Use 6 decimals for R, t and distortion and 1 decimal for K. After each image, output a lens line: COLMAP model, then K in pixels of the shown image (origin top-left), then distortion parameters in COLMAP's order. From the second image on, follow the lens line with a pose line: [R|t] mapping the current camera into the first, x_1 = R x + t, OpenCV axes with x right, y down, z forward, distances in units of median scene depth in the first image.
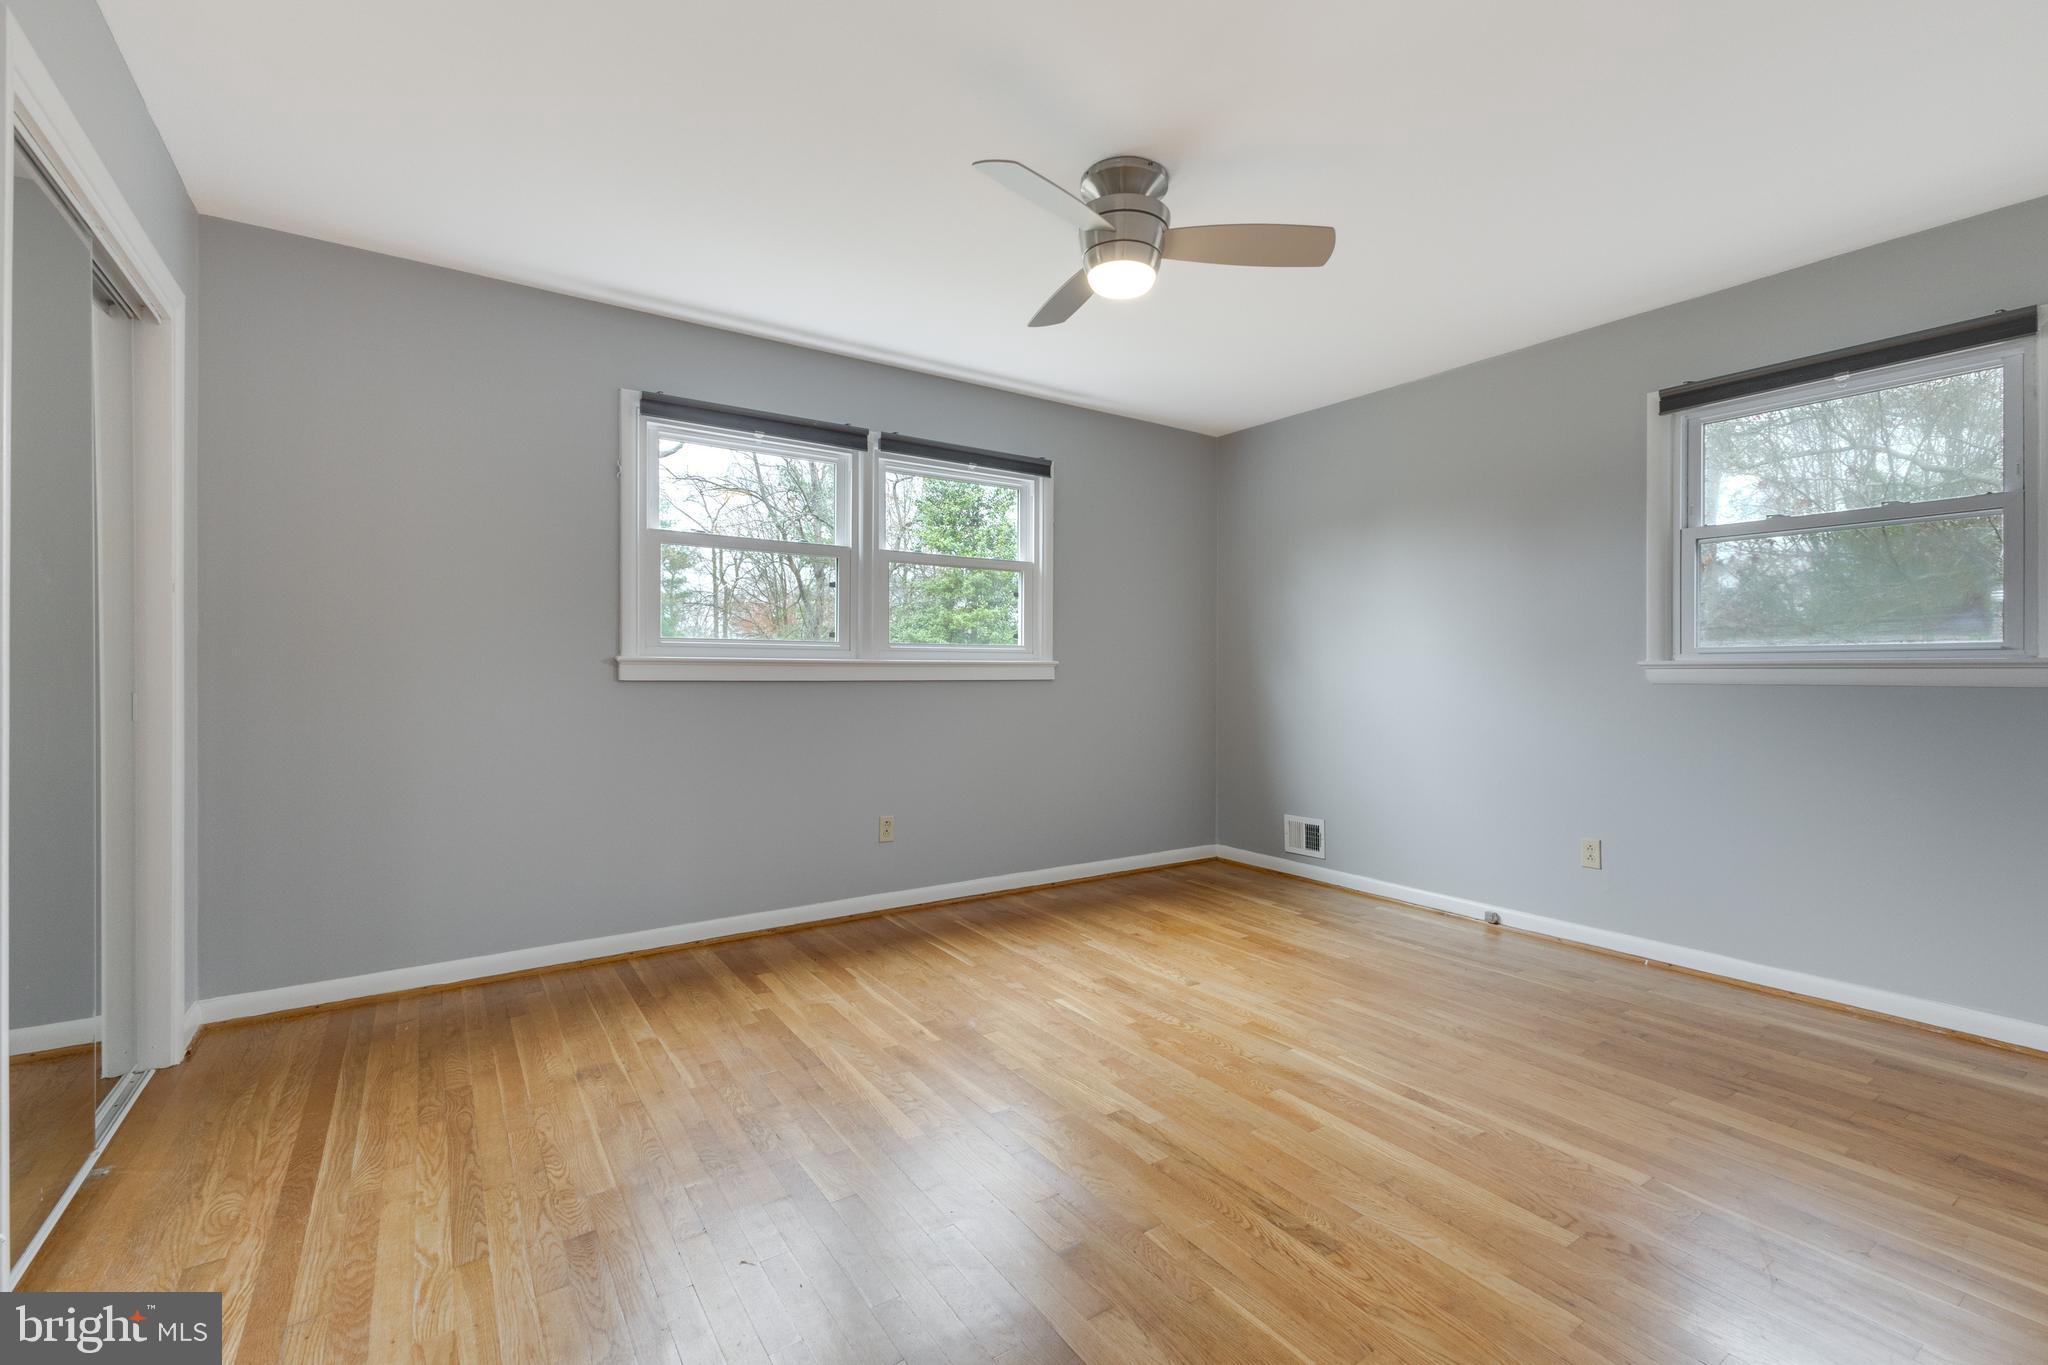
lens RADIAL K [[893.3, 0, 1027.2], [0, 893.3, 668.7], [0, 0, 1]] dist [0.006029, 0.000041]
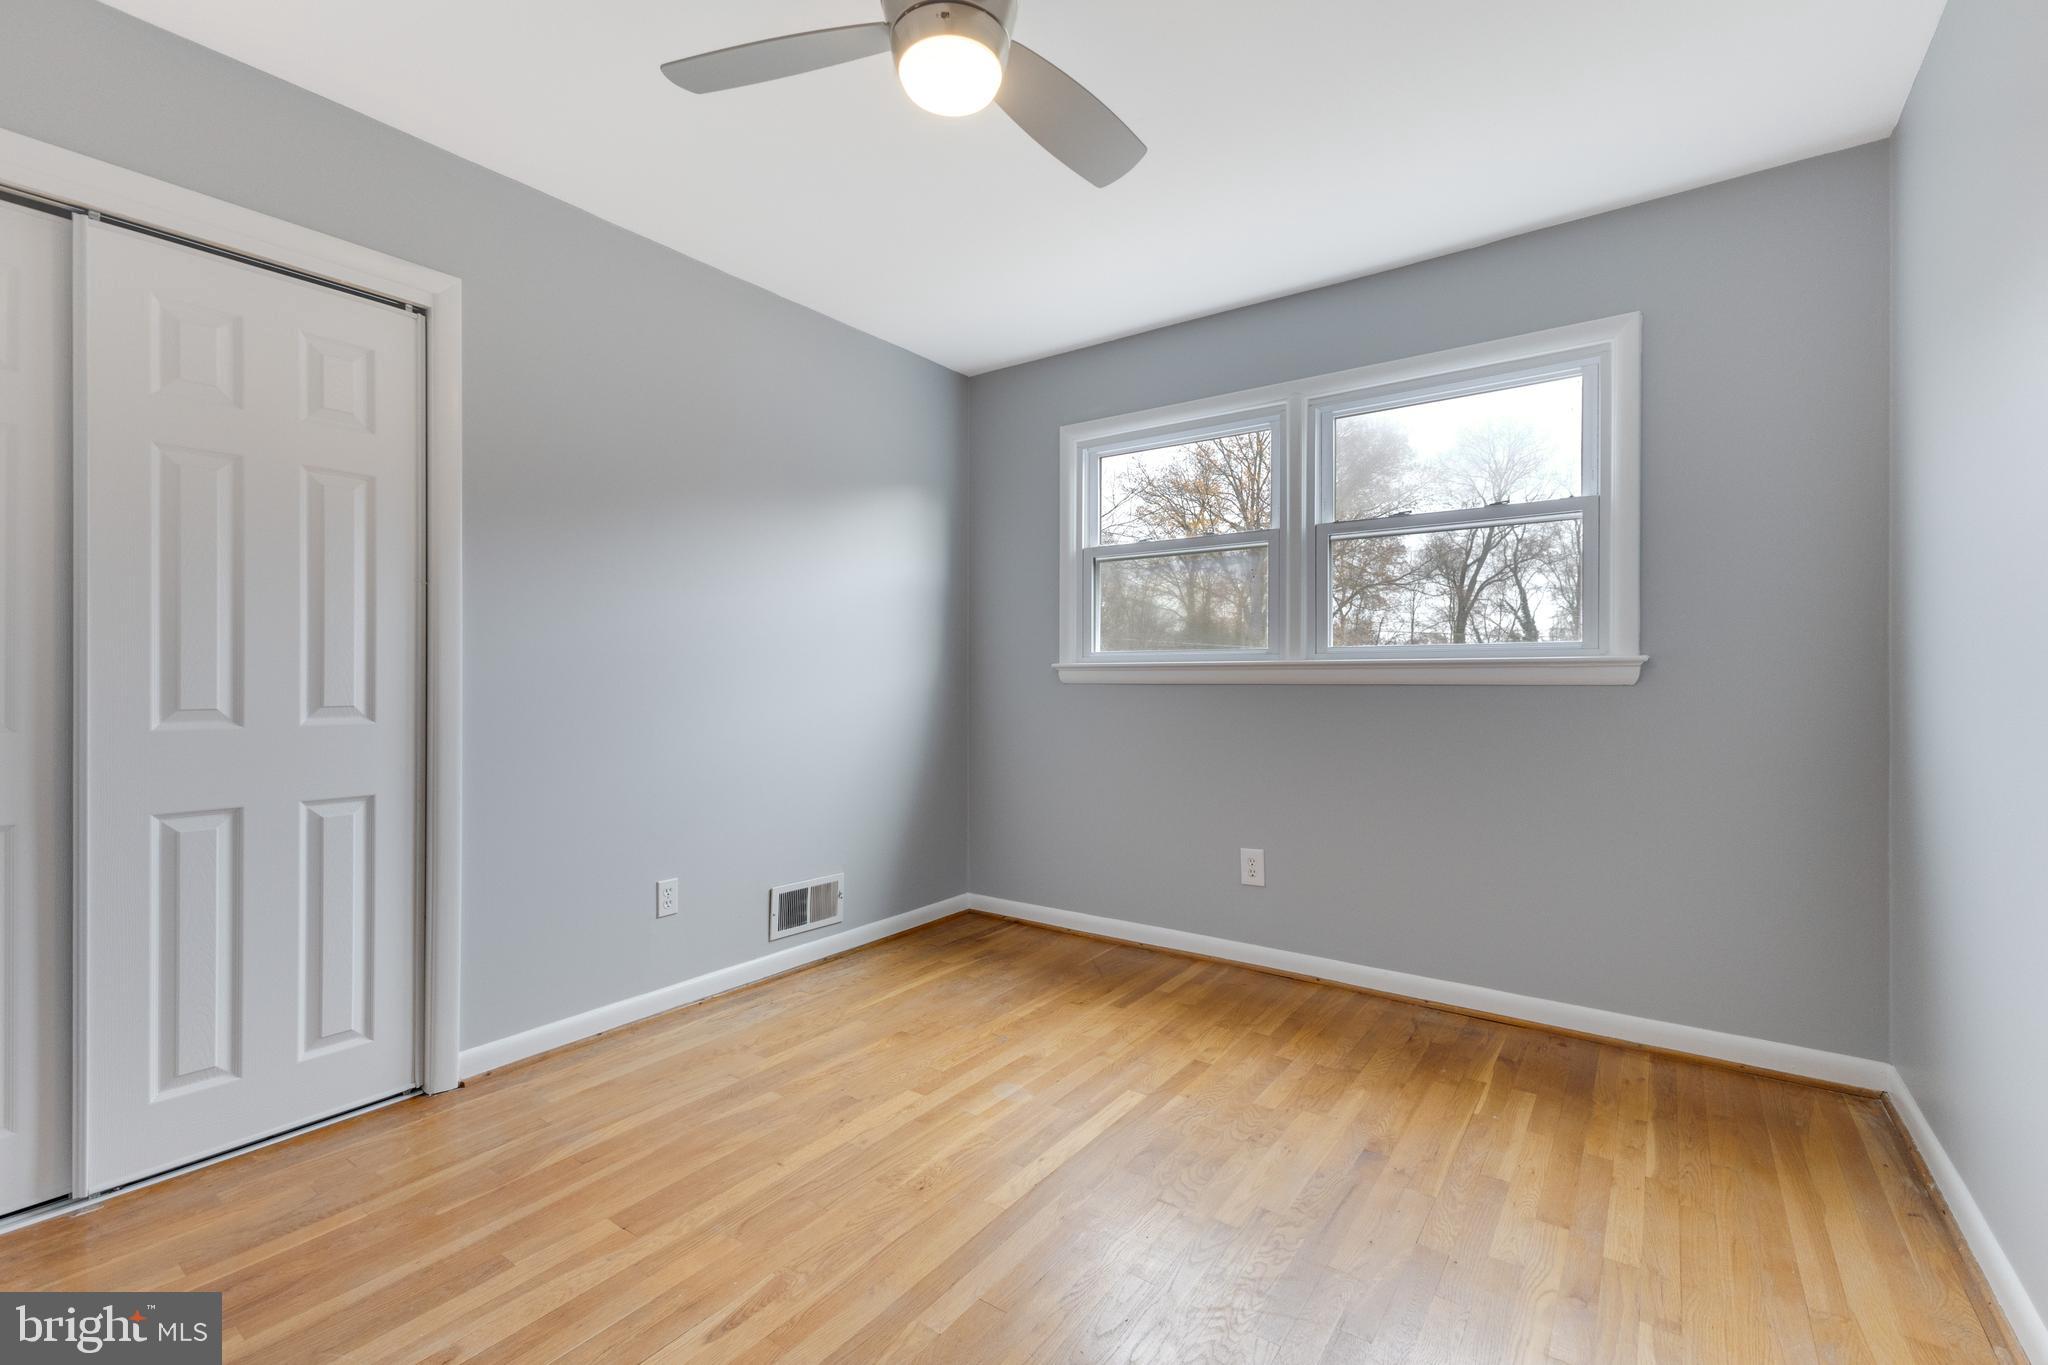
lens RADIAL K [[878.7, 0, 1015.0], [0, 878.7, 673.1], [0, 0, 1]] dist [0.002323, 0.000239]
pose [[0.316902, -0.006734, -0.948434, 0.568695], [0.008041, 0.999958, -0.004413, 0.002733], [0.948424, -0.006228, 0.316943, 0.579840]]
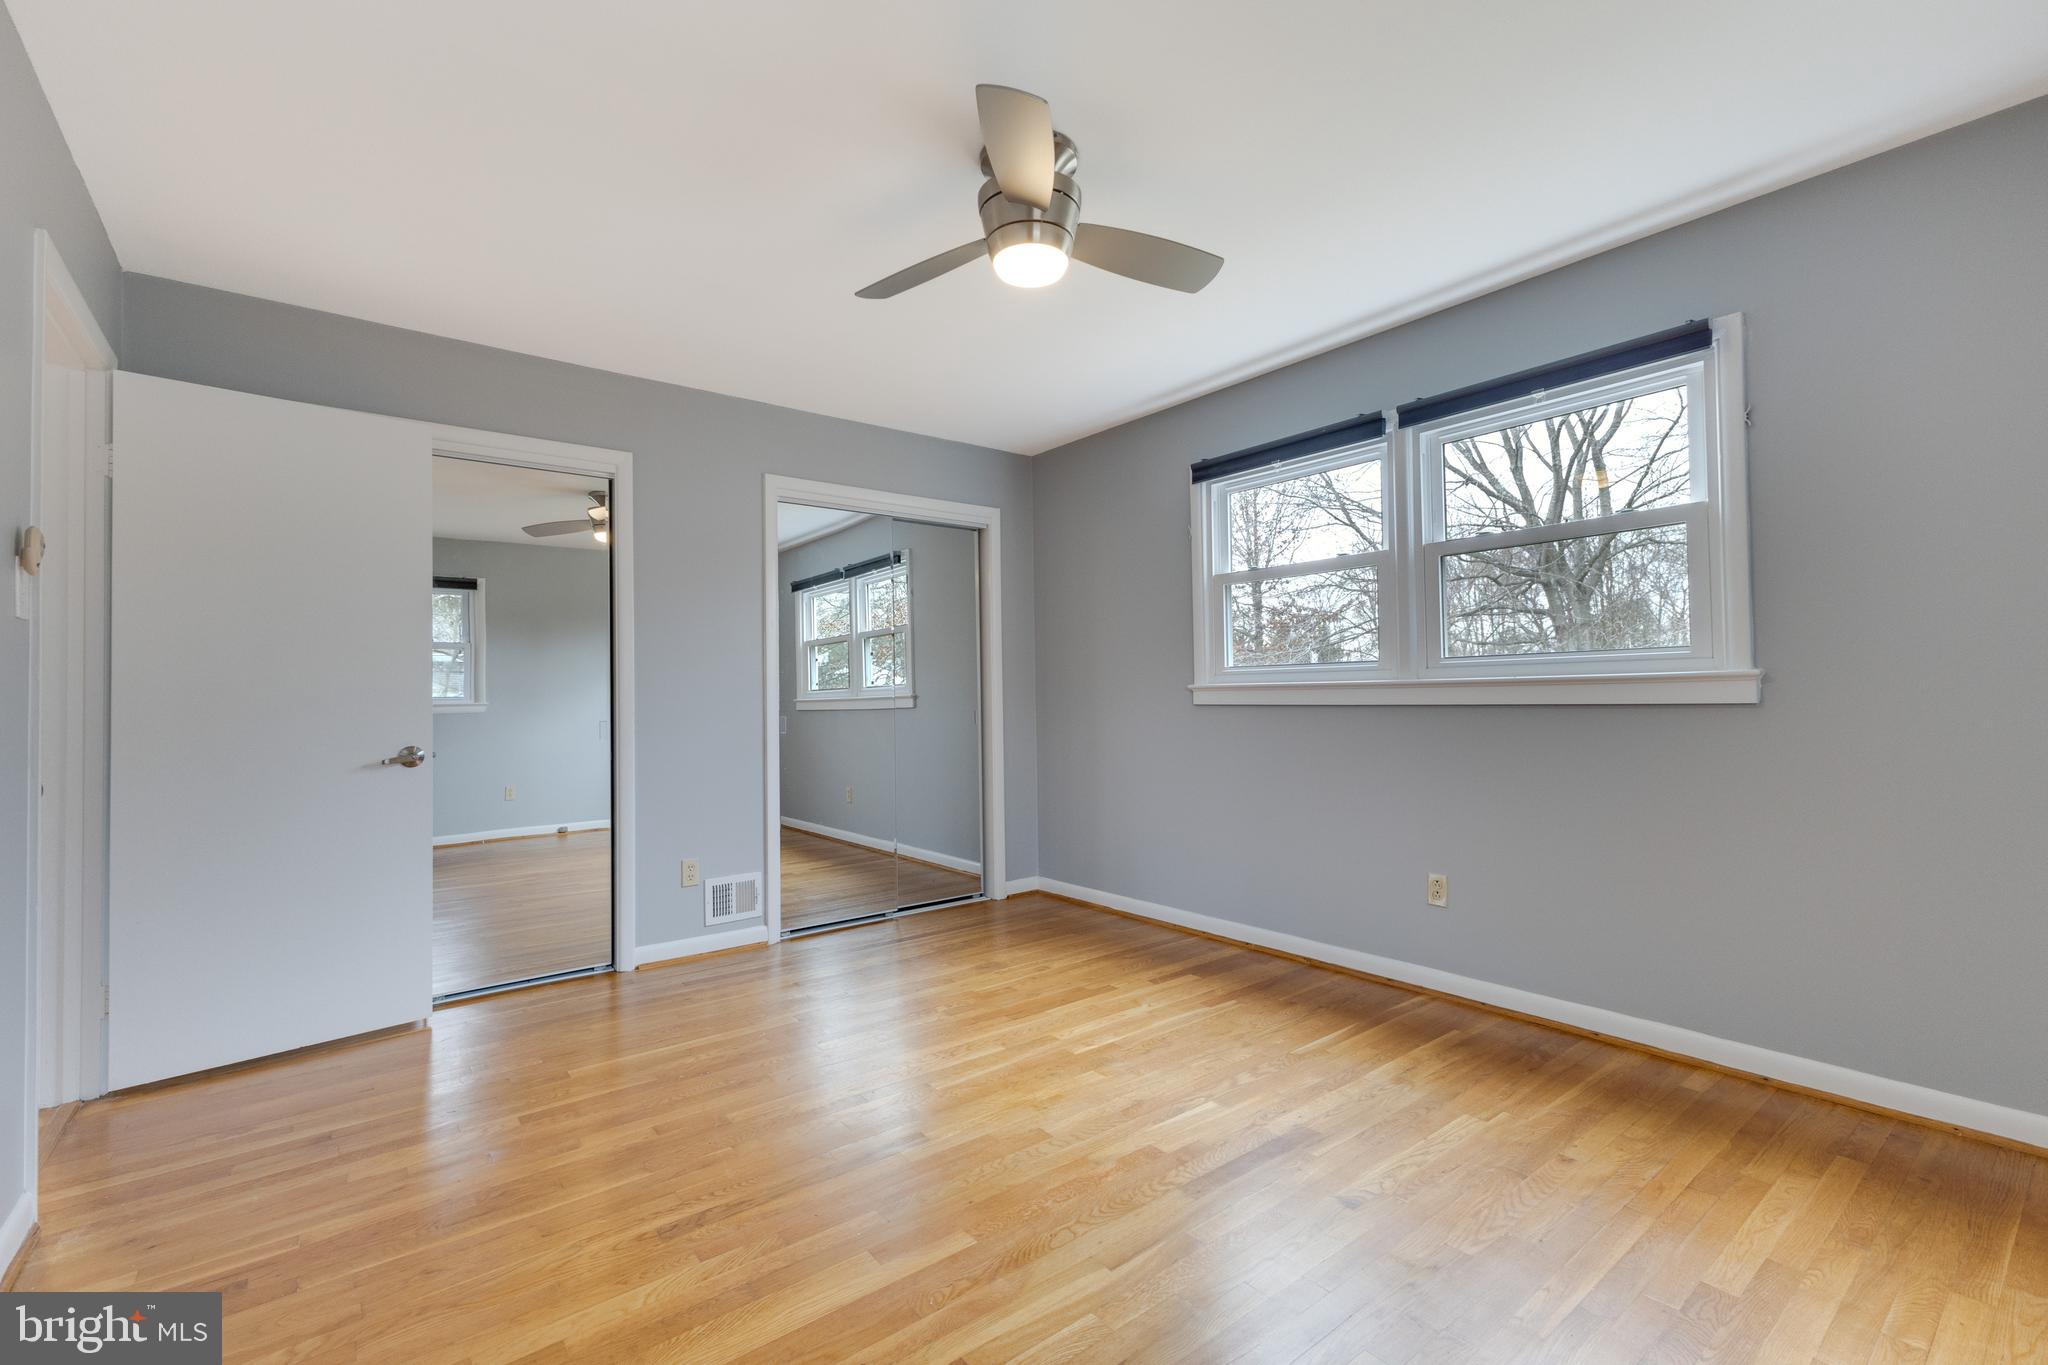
lens RADIAL K [[875.2, 0, 1019.7], [0, 875.2, 683.5], [0, 0, 1]] dist [0.005360, -0.000754]
pose [[0.059309, -0.020864, -0.998022, 0.706421], [0.018807, 0.999627, -0.019780, 0.002916], [0.998063, -0.017597, 0.059679, 0.674539]]
